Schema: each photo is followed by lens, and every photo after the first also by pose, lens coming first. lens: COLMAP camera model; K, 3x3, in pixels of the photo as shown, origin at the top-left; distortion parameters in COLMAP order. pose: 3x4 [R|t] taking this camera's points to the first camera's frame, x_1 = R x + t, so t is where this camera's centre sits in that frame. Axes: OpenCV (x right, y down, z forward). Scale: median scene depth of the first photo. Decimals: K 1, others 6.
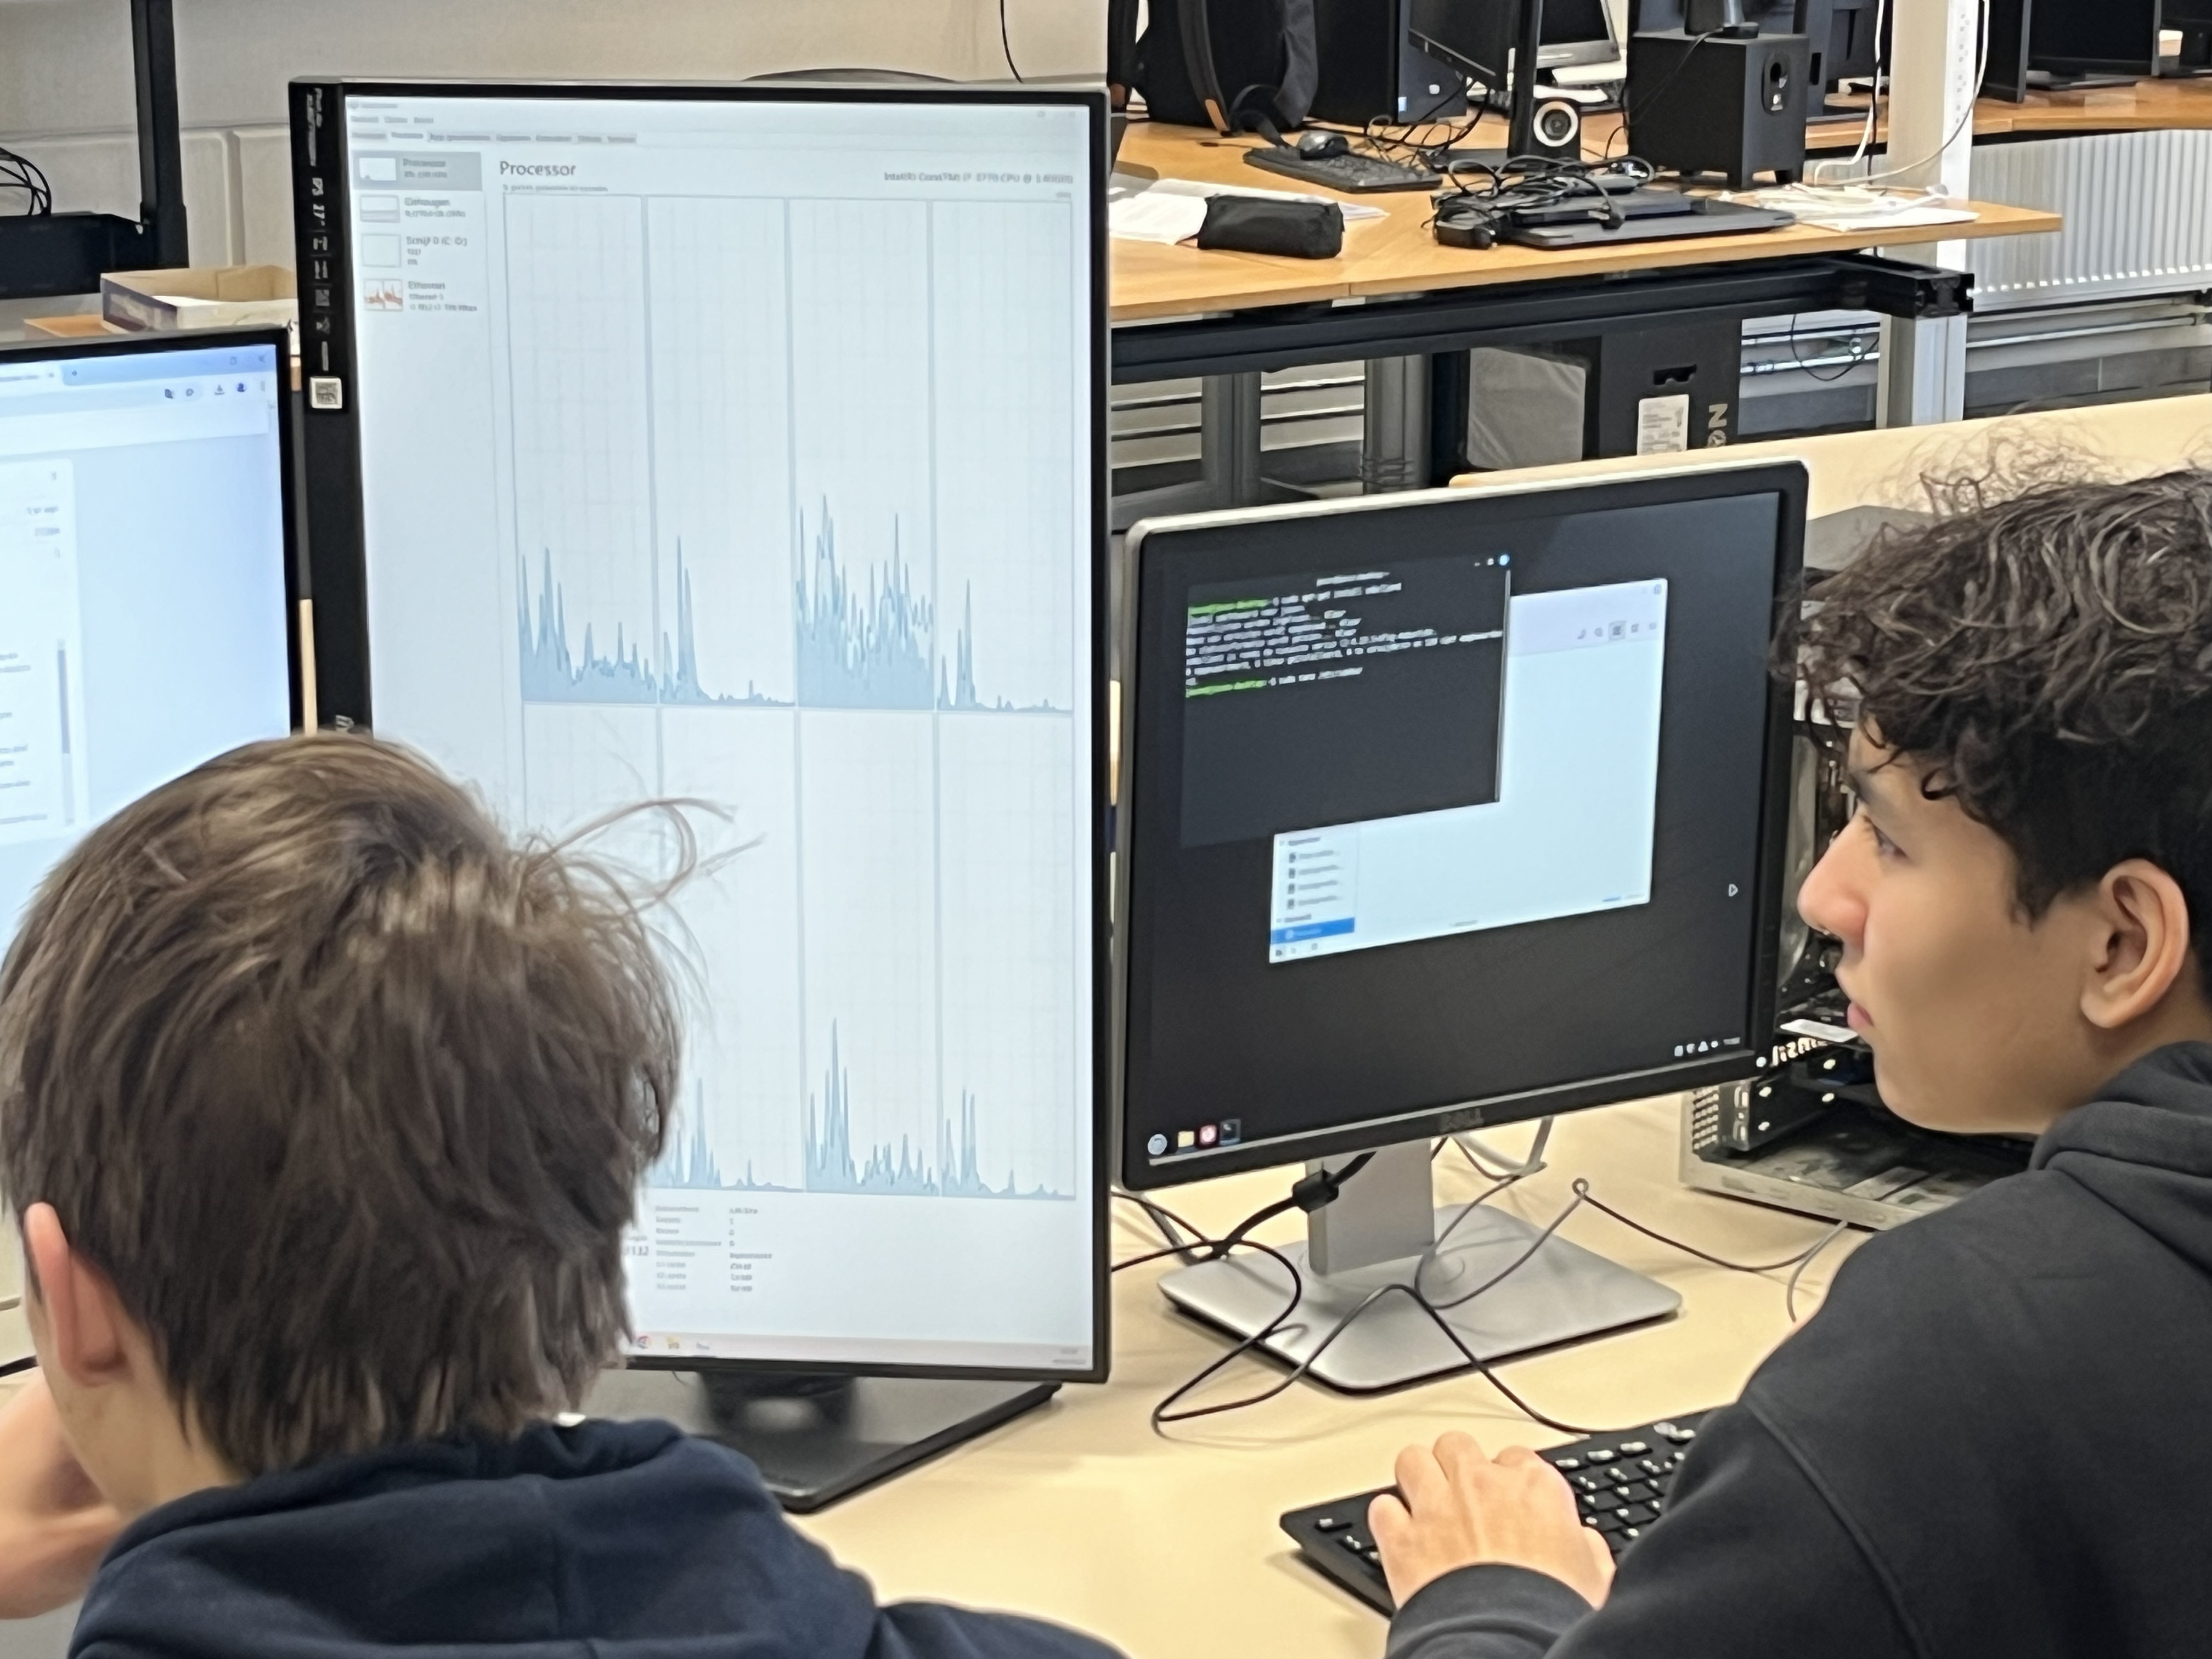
lens RADIAL K [[4867.3, 0, 1181.0], [0, 4867.3, 809.8], [0, 0, 1]] dist [0.209591, 0.000000]
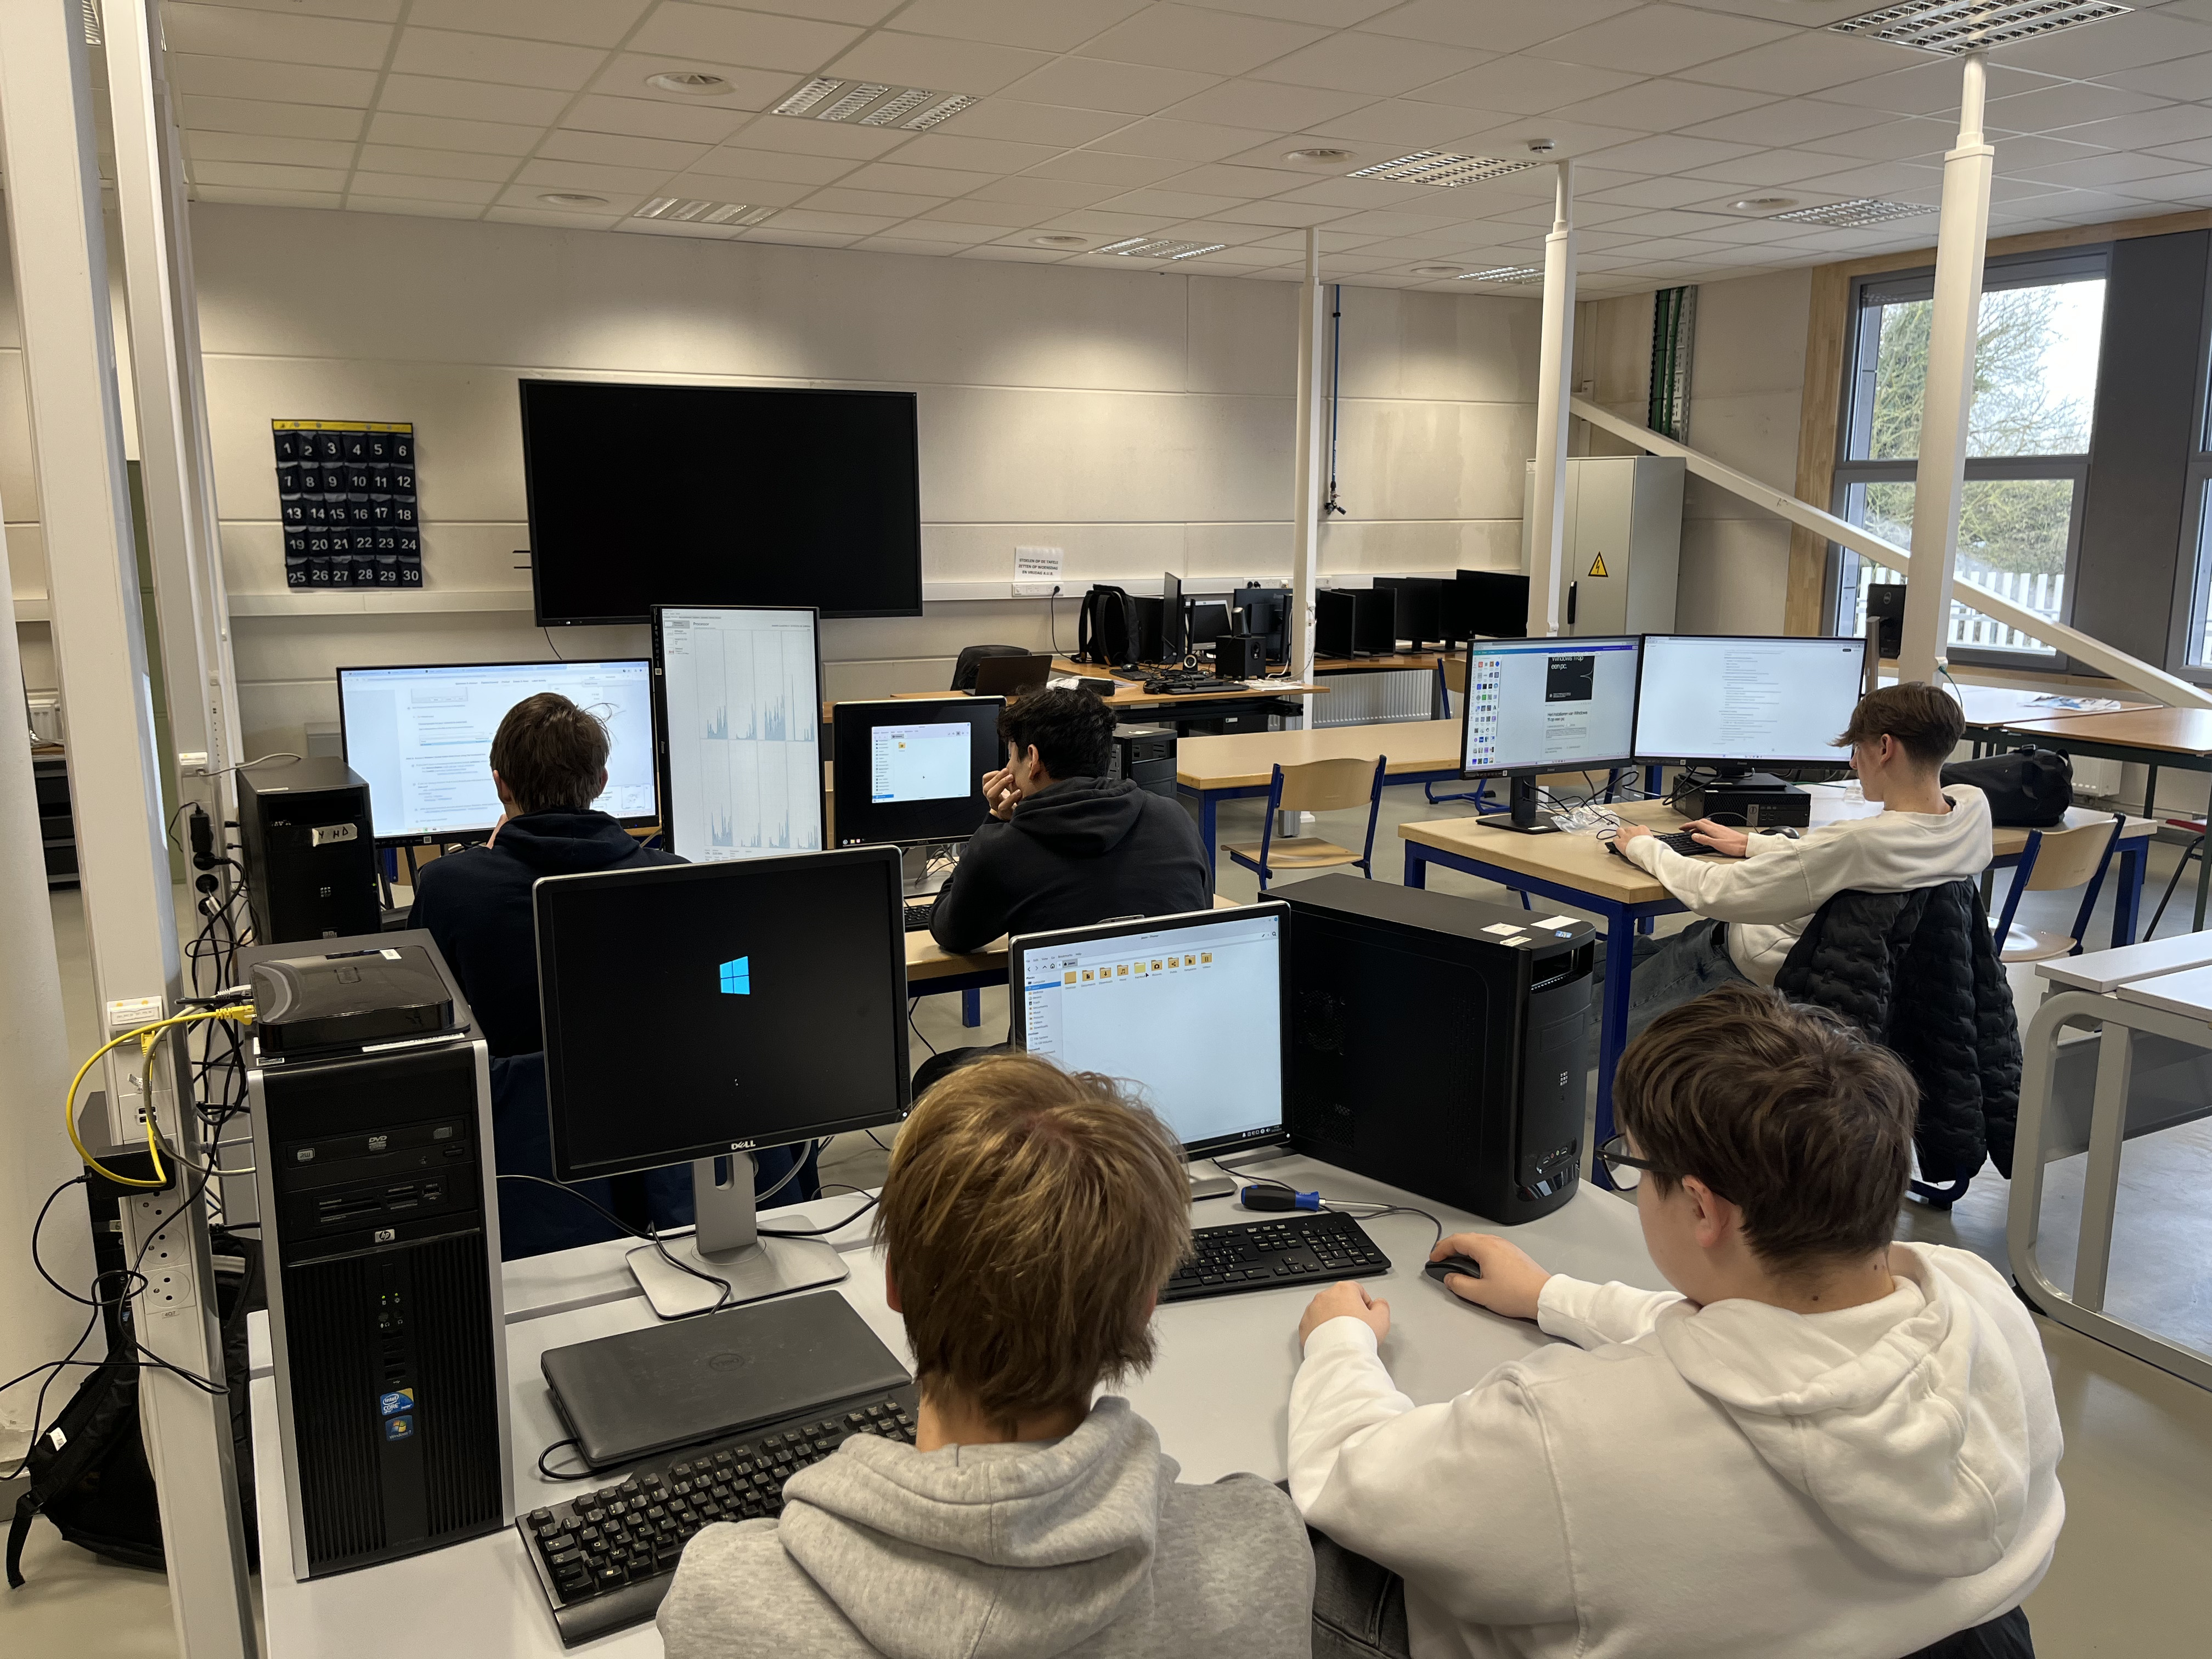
lens RADIAL K [[1677.1, 0, 1123.8], [0, 1677.1, 828.0], [0, 0, 1]] dist [0.066785, -0.084783]
pose [[0.996712, 0.014821, -0.079663, 0.330528], [-0.019409, 0.998178, -0.057130, 0.122146], [0.078671, 0.058488, 0.995183, -0.465675]]
